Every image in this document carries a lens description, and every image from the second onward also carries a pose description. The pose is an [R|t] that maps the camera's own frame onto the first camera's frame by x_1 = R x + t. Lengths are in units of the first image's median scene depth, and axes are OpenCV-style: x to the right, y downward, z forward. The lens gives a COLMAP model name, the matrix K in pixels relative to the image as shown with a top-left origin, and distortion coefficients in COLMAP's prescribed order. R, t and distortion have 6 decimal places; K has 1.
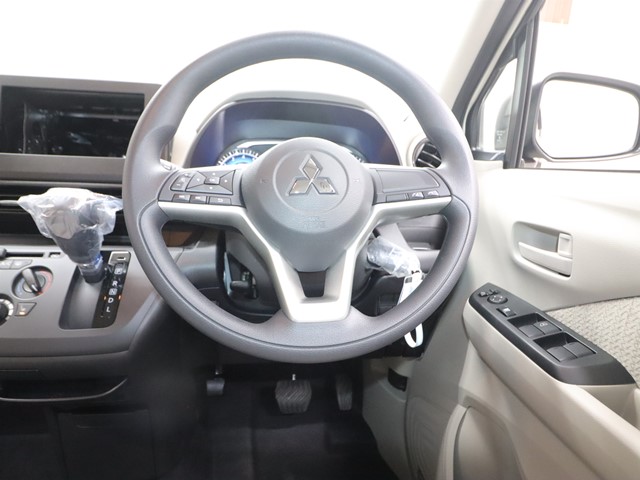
lens RADIAL K [[373.1, 0, 320.0], [0, 373.1, 240.0], [0, 0, 1]] dist [0.004836, -0.002419]
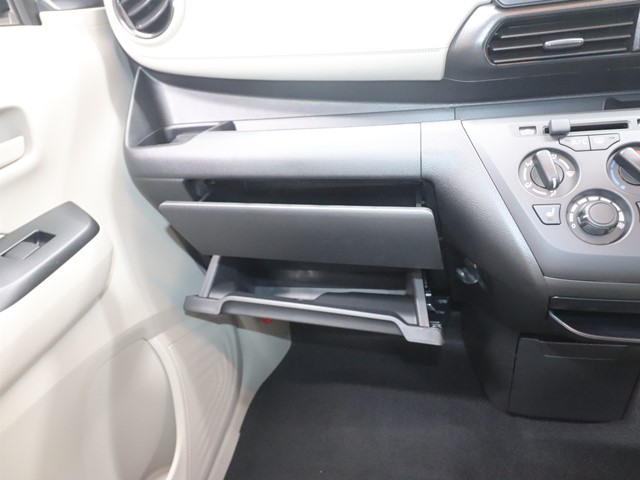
lens RADIAL K [[414.3, 0, 320.0], [0, 414.3, 240.0], [0, 0, 1]] dist [0.000826, 0.000852]
pose [[0.945496, 0.008346, -0.325526, -1.009836], [0.085861, 0.957905, 0.273944, -0.010143], [0.314110, -0.286962, 0.904979, 0.156160]]
